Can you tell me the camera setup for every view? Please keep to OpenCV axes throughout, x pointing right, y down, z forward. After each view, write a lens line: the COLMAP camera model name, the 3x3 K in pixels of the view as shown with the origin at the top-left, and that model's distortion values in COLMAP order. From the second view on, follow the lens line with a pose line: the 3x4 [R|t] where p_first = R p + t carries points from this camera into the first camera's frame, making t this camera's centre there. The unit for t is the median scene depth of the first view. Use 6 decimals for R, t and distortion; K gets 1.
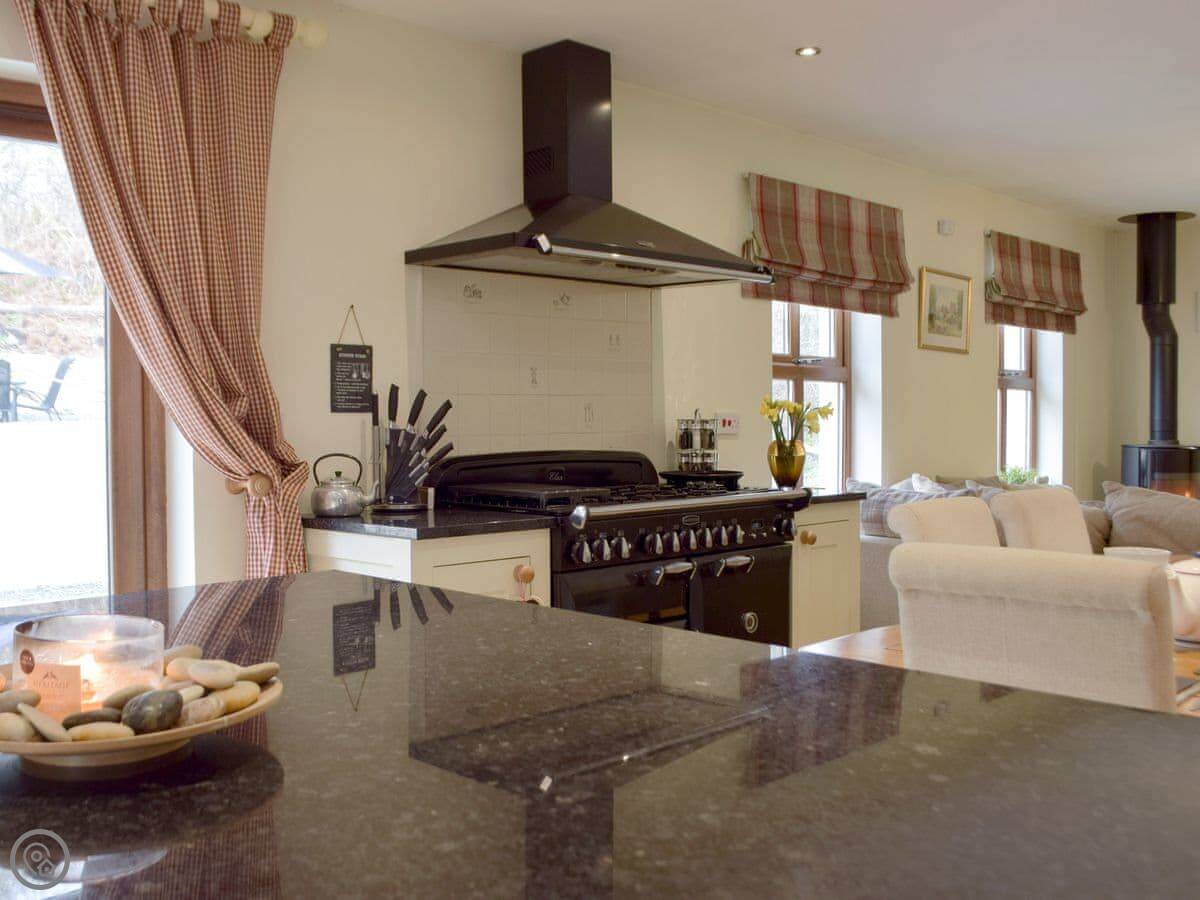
lens RADIAL K [[1024.6, 0, 566.5], [0, 1024.6, 476.2], [0, 0, 1]] dist [-0.085480, 0.006738]
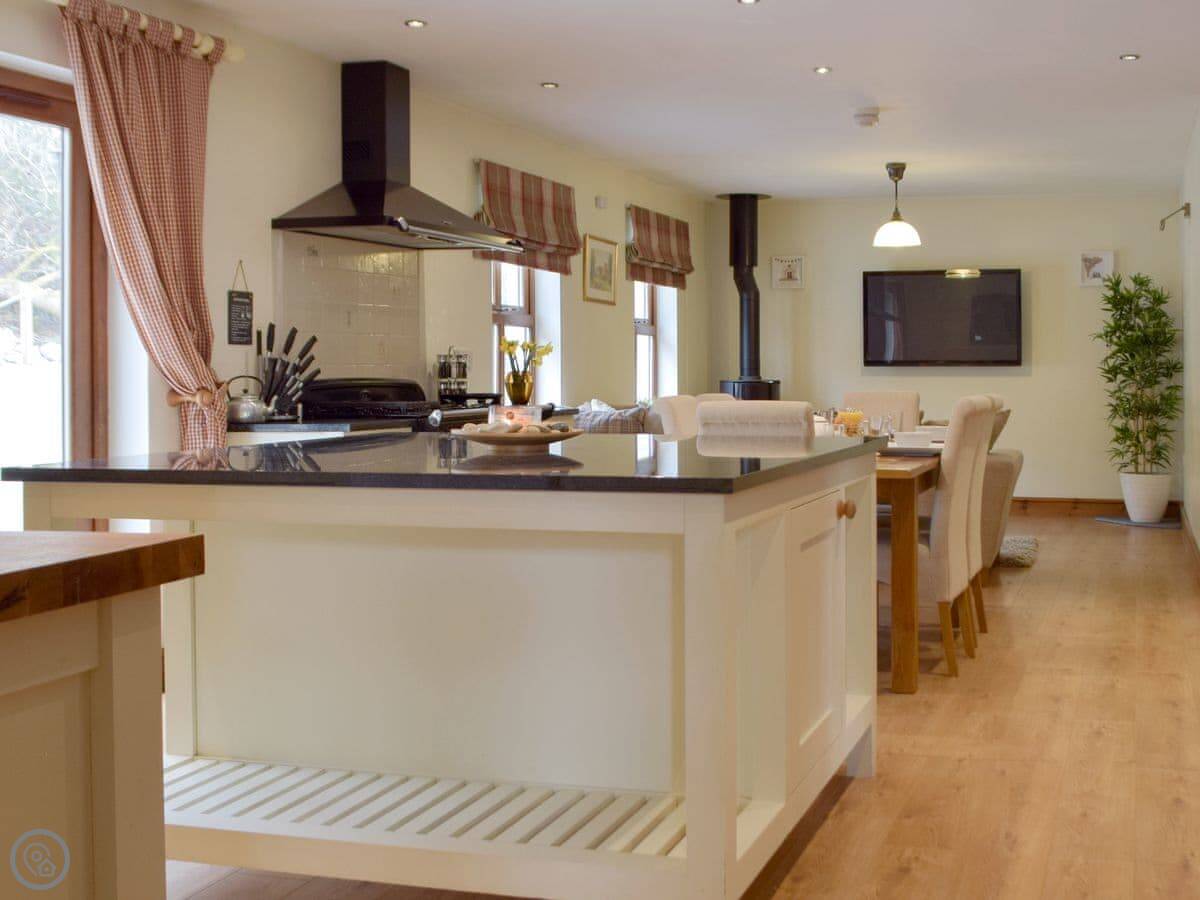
lens RADIAL K [[1192.4, 0, 629.9], [0, 1192.4, 448.6], [0, 0, 1]] dist [-0.071765, -0.004546]
pose [[0.889383, -0.026443, 0.456398, -0.356151], [0.021258, 0.999638, 0.016492, 0.041871], [-0.456668, -0.004966, 0.889623, -0.419446]]
